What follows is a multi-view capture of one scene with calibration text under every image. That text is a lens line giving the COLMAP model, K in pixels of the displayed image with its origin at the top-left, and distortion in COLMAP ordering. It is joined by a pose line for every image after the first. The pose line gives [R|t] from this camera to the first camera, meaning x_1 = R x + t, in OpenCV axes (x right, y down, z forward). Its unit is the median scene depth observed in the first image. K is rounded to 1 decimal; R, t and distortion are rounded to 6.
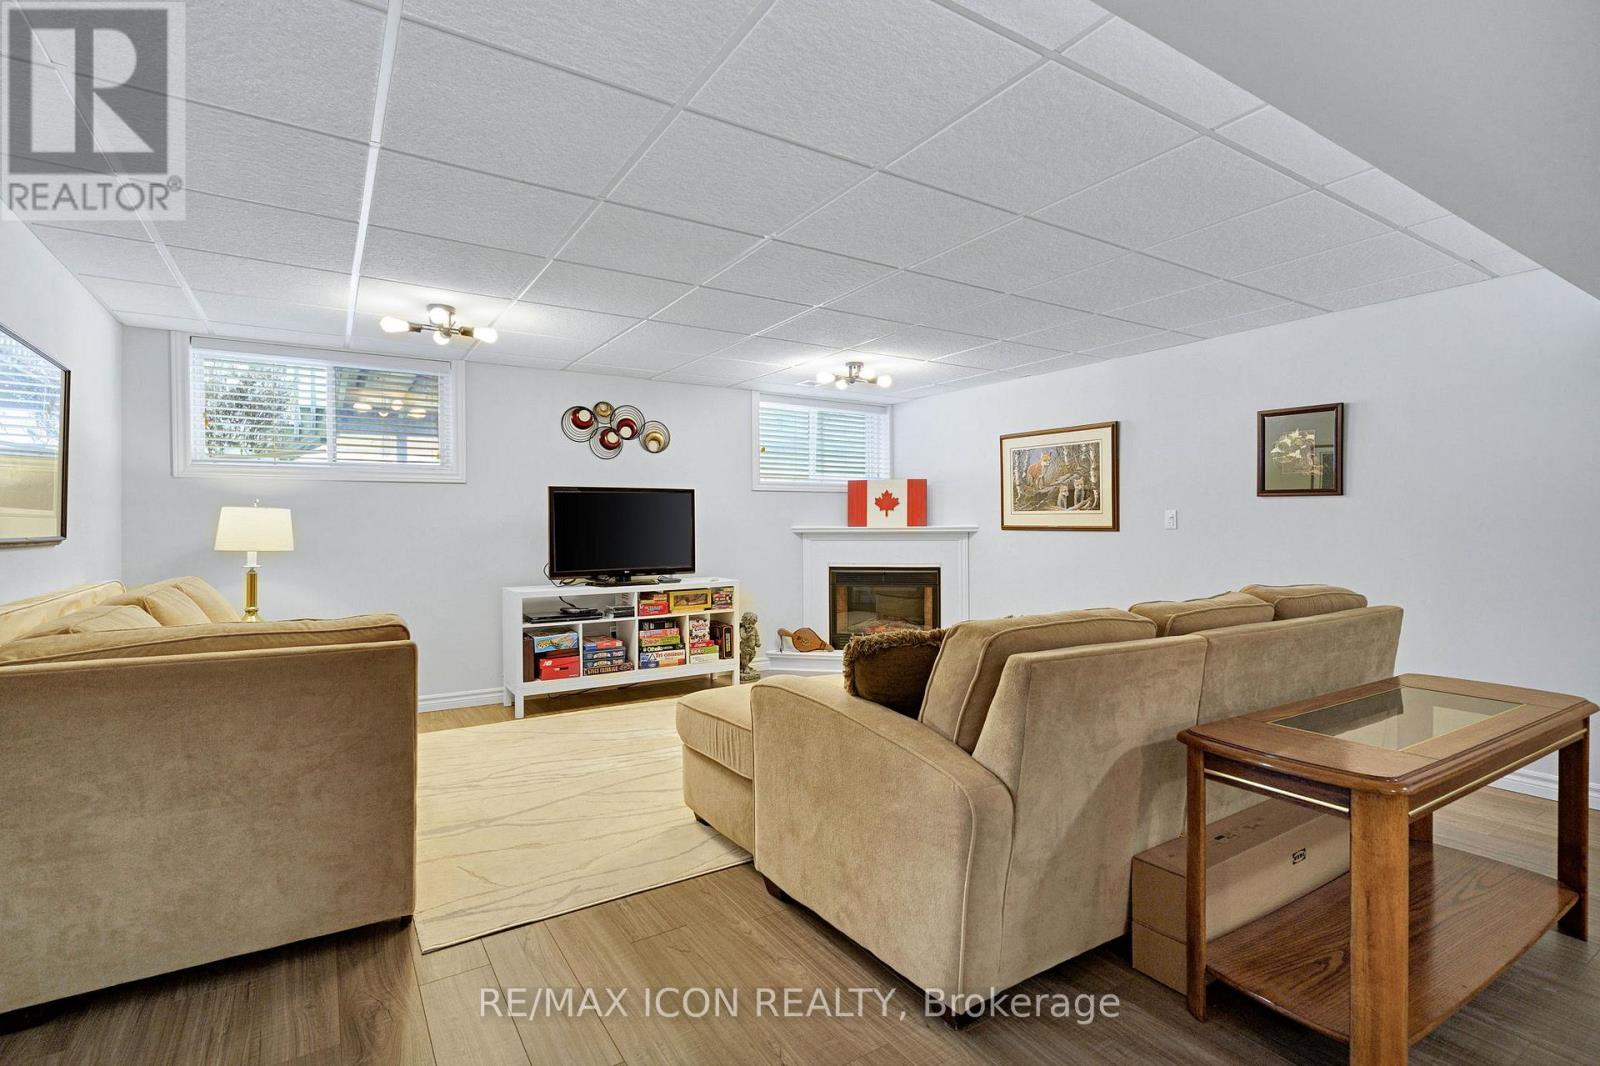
lens RADIAL K [[762.5, 0, 793.1], [0, 762.5, 525.0], [0, 0, 1]] dist [-0.001067, 0.000218]
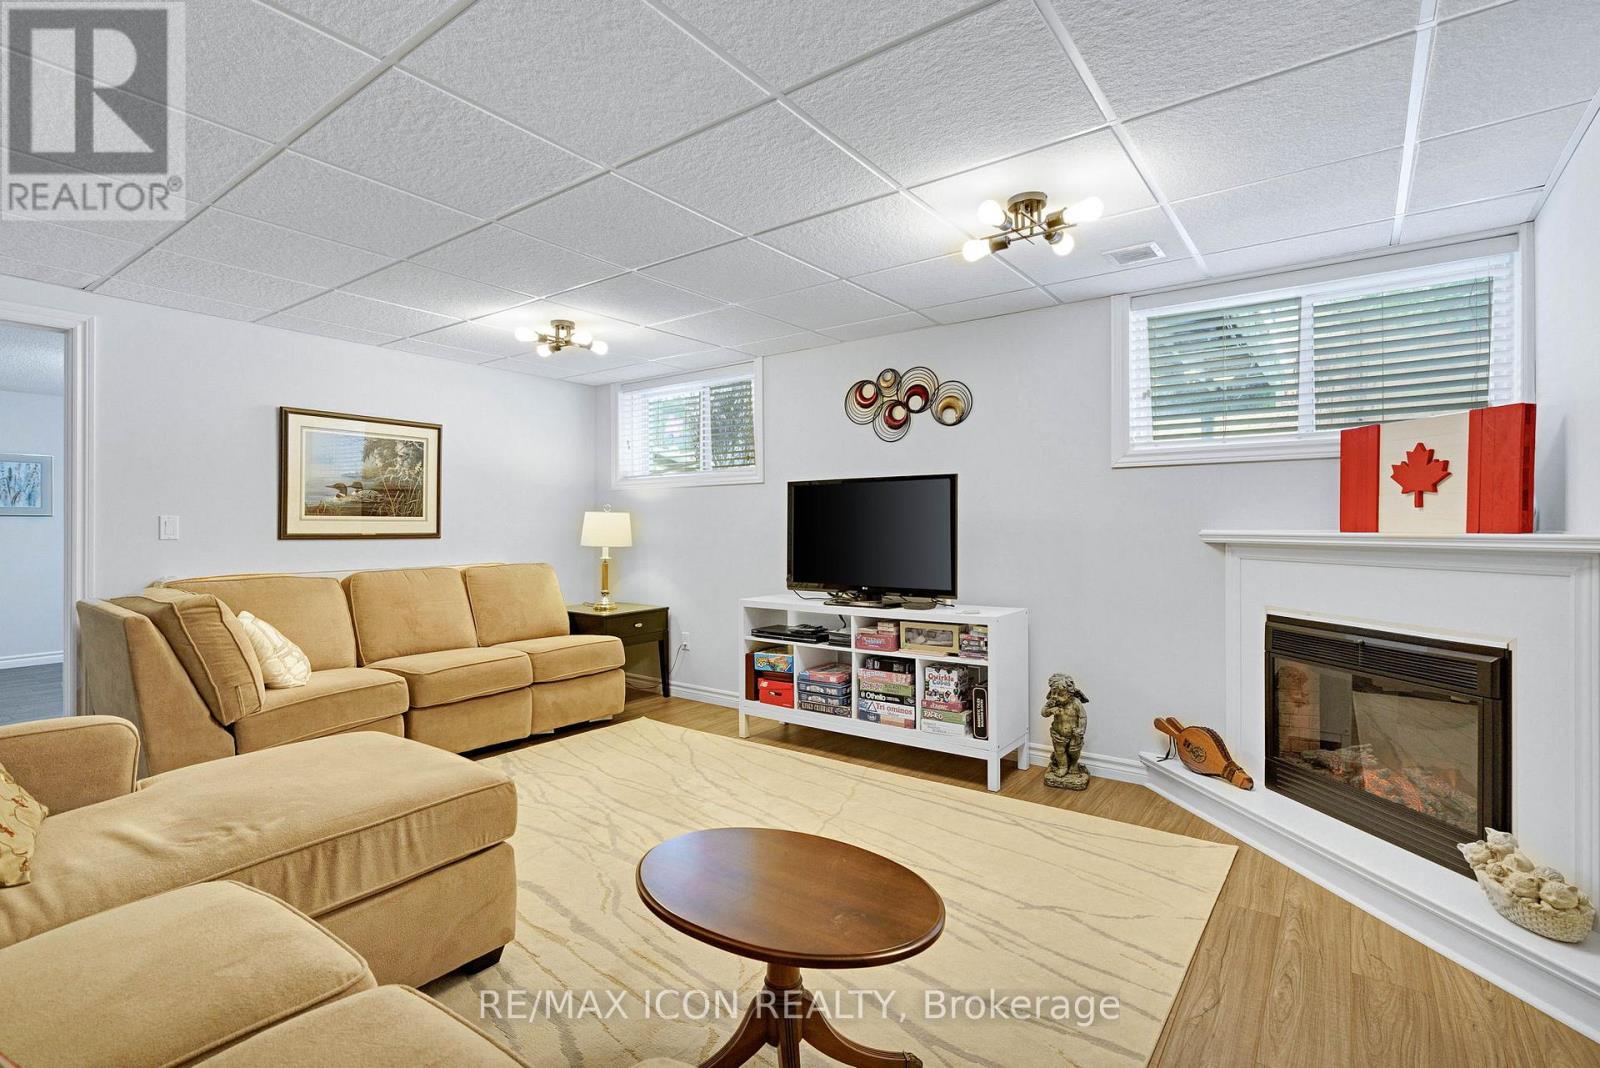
lens RADIAL K [[762.5, 0, 794.3], [0, 762.5, 529.2], [0, 0, 1]] dist [-0.001067, 0.000218]
pose [[0.358679, 0.005865, -0.933442, 0.452825], [-0.000938, 0.999982, 0.005923, -0.001953], [0.933460, -0.001249, 0.358678, 0.638090]]
